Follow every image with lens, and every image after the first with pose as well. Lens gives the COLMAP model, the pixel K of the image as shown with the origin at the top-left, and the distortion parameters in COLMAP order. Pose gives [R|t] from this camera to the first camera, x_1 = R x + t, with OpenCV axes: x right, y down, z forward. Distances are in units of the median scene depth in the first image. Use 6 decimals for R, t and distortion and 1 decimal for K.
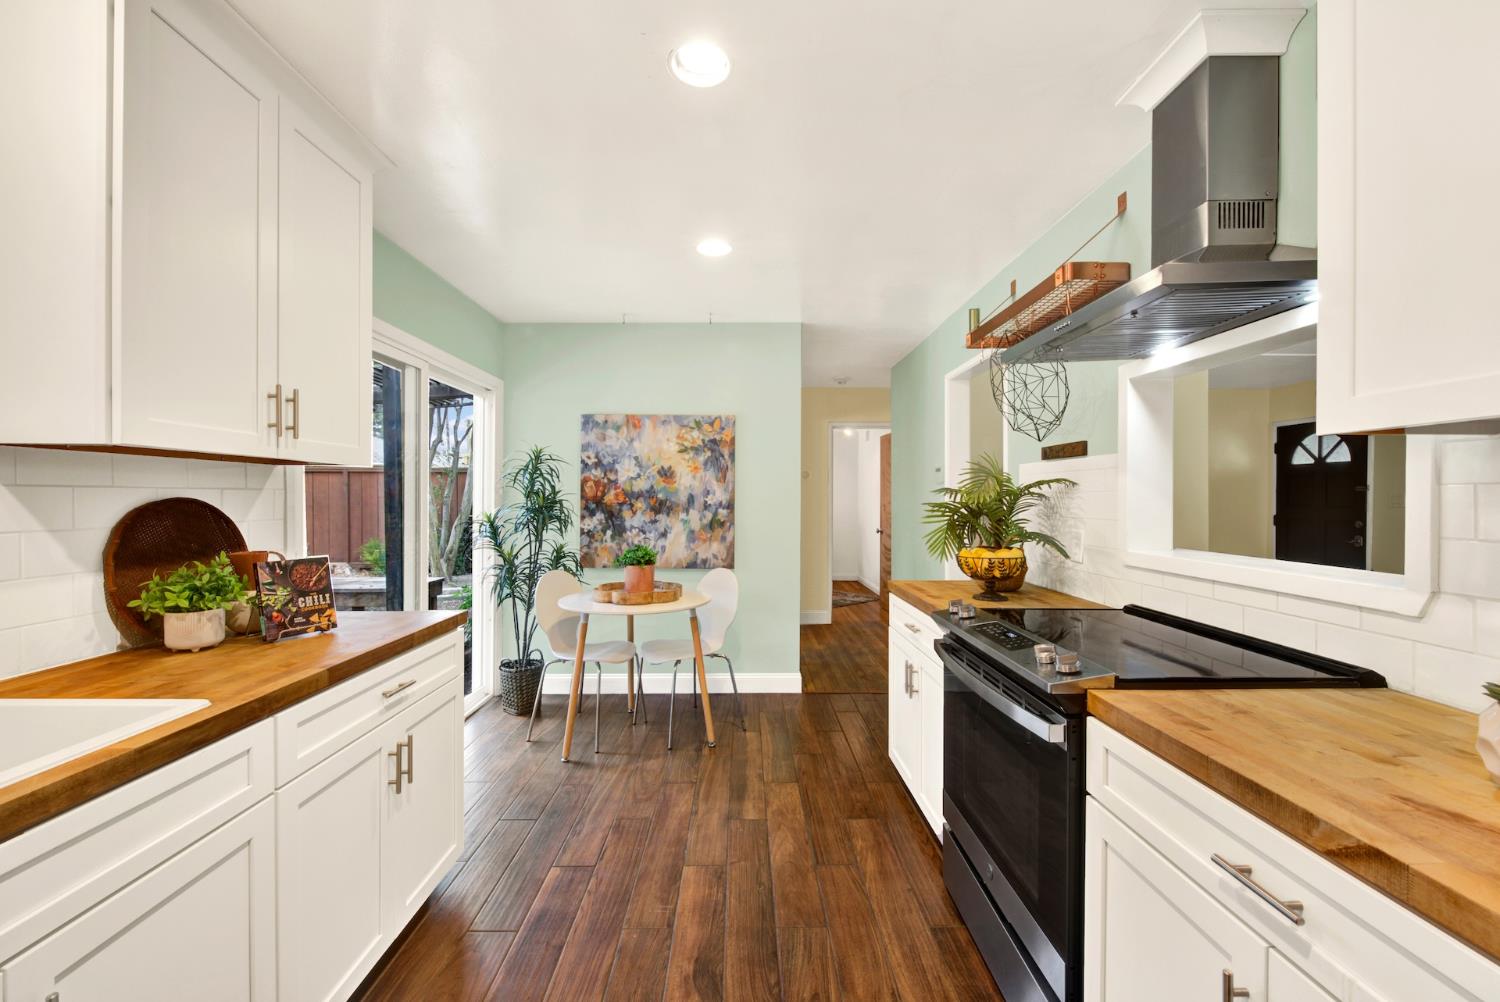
lens RADIAL K [[605.0, 0, 750.0], [0, 605.0, 501.0], [0, 0, 1]] dist [0.000403, -0.002403]
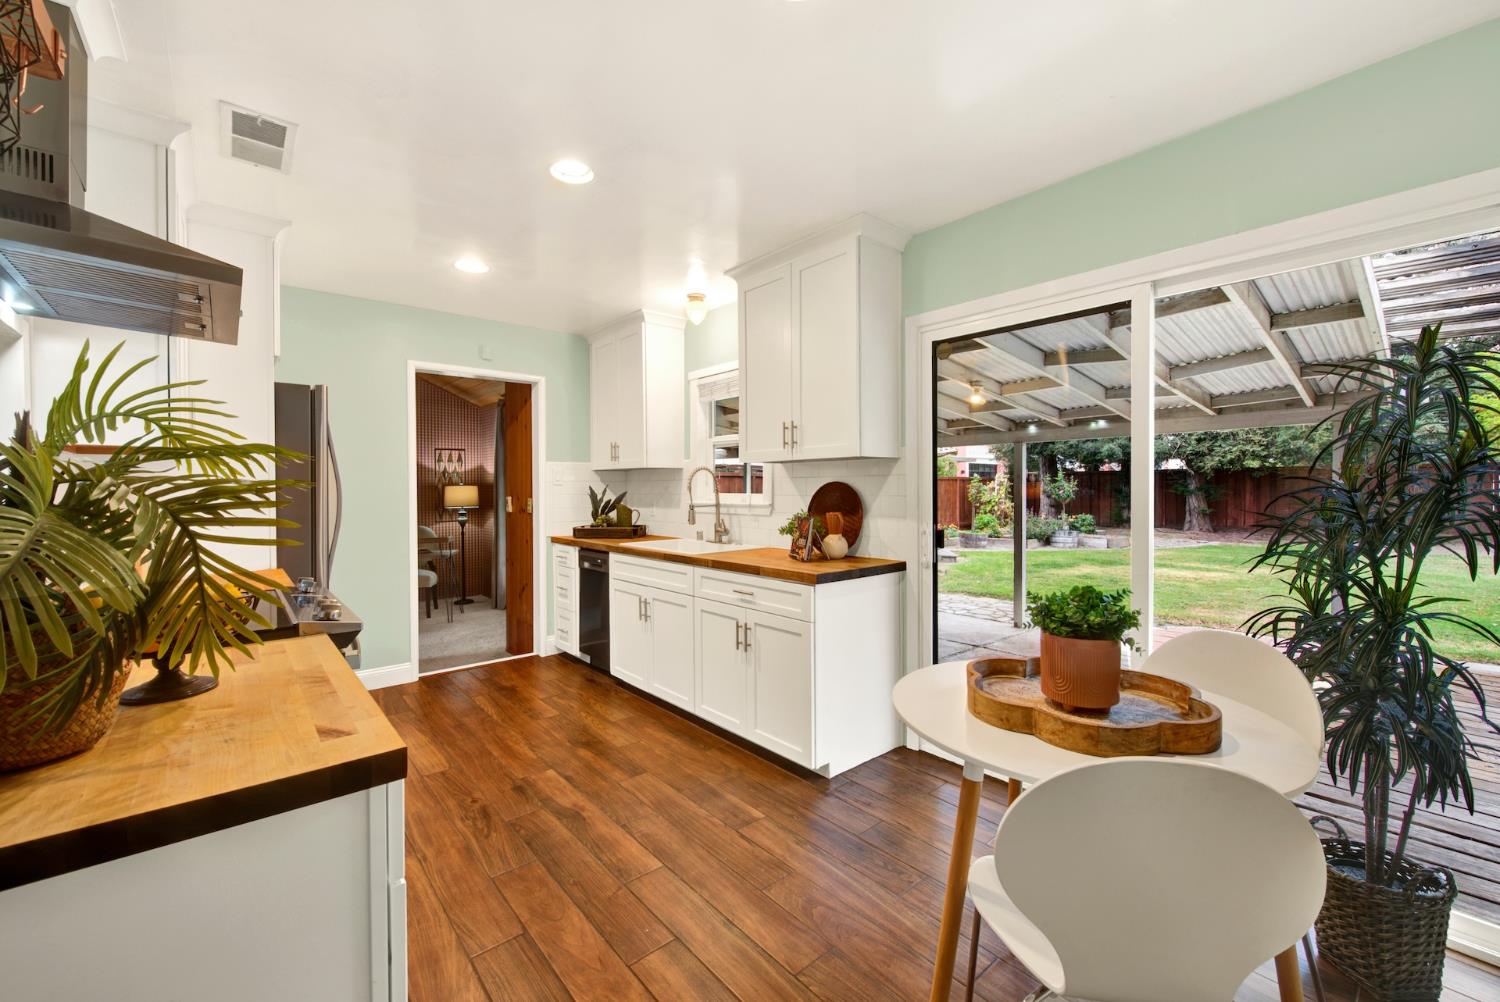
lens RADIAL K [[599.7, 0, 750.3], [0, 599.7, 506.3], [0, 0, 1]] dist [0.001377, -0.002685]
pose [[-0.765780, 0.022389, -0.642713, 0.204375], [0.001032, 0.999435, 0.033586, 0.003466], [0.643102, 0.025056, -0.765371, 0.964230]]
